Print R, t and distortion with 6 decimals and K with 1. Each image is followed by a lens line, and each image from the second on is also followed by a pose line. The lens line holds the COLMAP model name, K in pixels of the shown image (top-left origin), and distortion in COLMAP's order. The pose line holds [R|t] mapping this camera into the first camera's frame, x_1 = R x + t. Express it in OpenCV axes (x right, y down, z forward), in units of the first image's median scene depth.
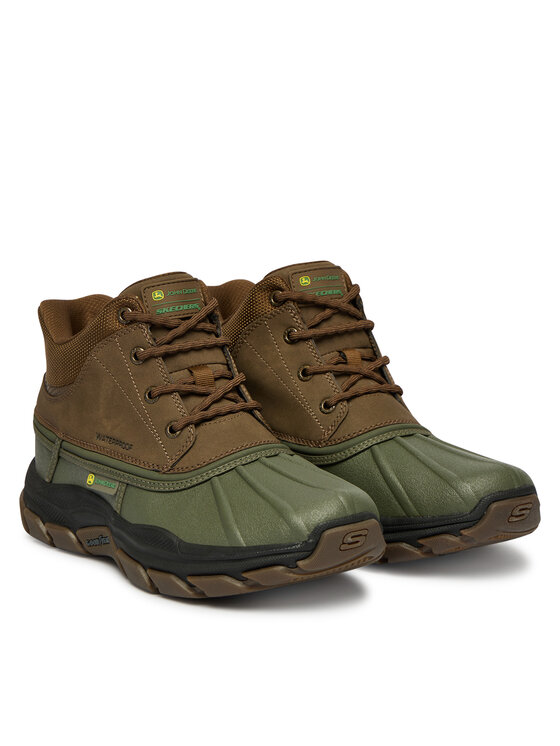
lens RADIAL K [[2194.2, 0, 280.0], [0, 2194.2, 373.0], [0, 0, 1]] dist [0.583631, -0.022498]
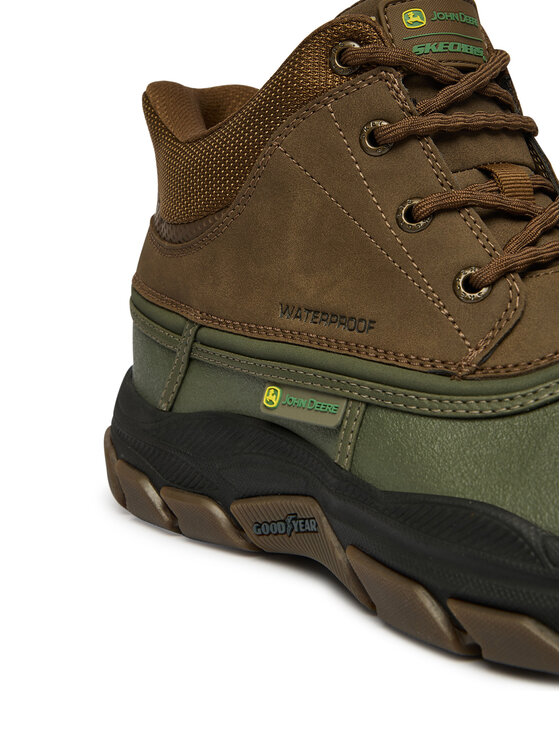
lens RADIAL K [[1110.8, 0, 280.0], [0, 1110.8, 373.0], [0, 0, 1]] dist [0.114120, -0.021183]
pose [[0.992686, 0.010929, 0.120228, -0.113705], [-0.007016, 0.999433, -0.032921, 0.051027], [-0.120520, 0.031837, 0.992200, 0.762316]]
